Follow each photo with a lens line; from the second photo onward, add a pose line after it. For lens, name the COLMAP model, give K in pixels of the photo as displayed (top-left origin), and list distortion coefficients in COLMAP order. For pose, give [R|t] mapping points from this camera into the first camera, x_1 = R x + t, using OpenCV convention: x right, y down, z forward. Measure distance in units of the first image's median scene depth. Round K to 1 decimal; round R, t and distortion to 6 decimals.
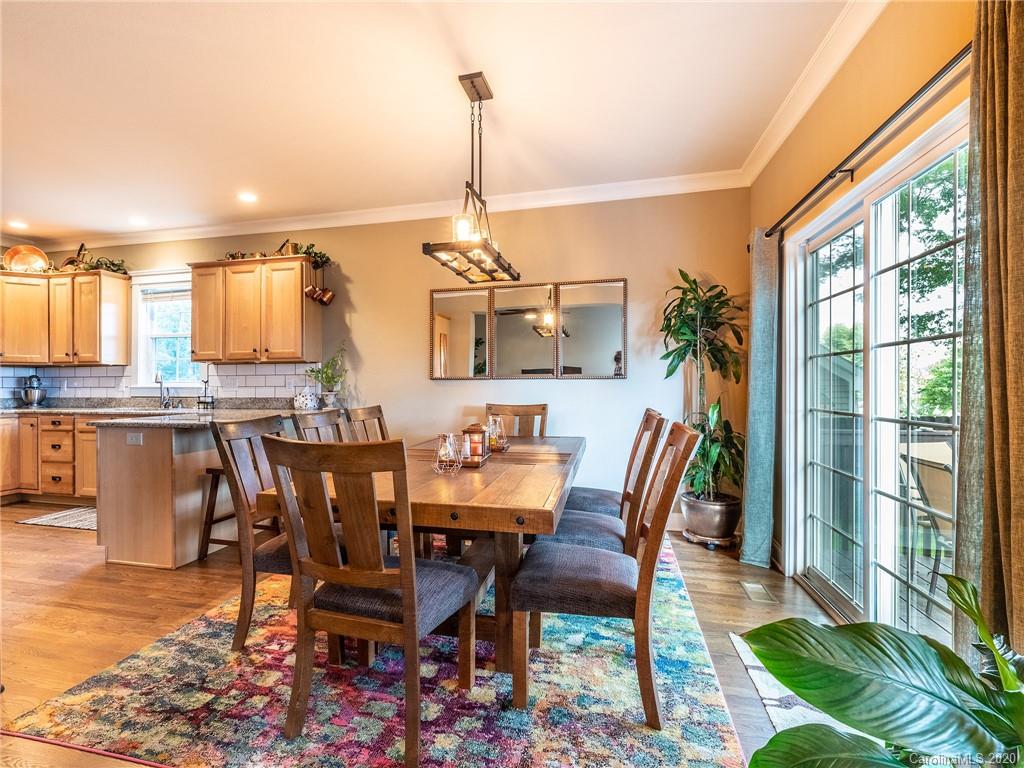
lens RADIAL K [[524.9, 0, 468.0], [0, 524.9, 386.5], [0, 0, 1]] dist [0.011419, -0.002602]
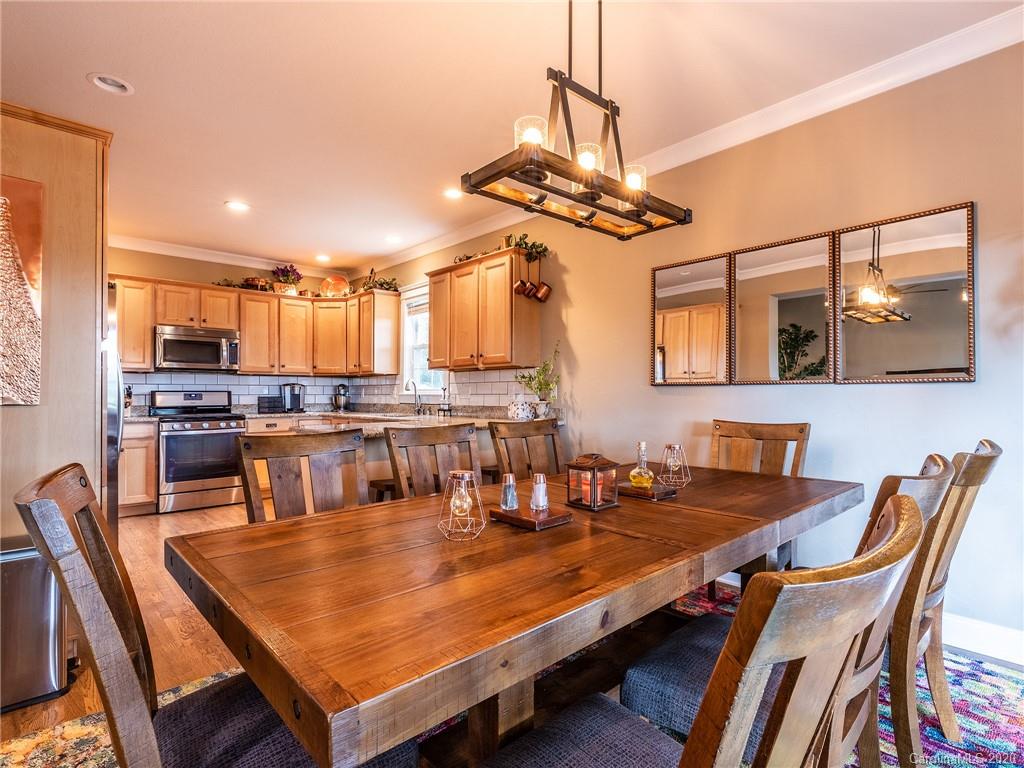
lens RADIAL K [[524.9, 0, 518.9], [0, 524.9, 387.0], [0, 0, 1]] dist [0.011419, -0.002602]
pose [[0.854956, -0.003606, -0.518687, 0.151534], [-0.004394, 0.999890, -0.014195, 0.000110], [0.518681, 0.014416, 0.854846, 0.234330]]
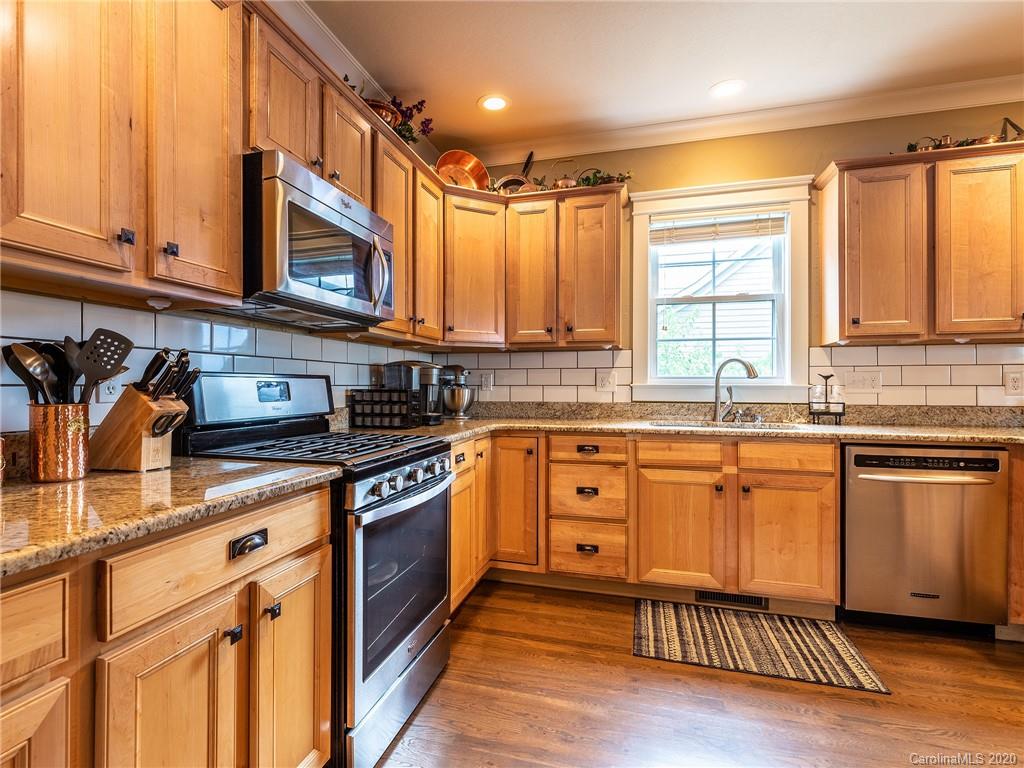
lens RADIAL K [[524.9, 0, 490.2], [0, 524.9, 382.0], [0, 0, 1]] dist [0.011419, -0.002602]
pose [[0.999632, 0.005371, -0.026585, -0.903399], [-0.005613, 0.999944, -0.009004, 0.004199], [0.026535, 0.009150, 0.999606, 0.458204]]
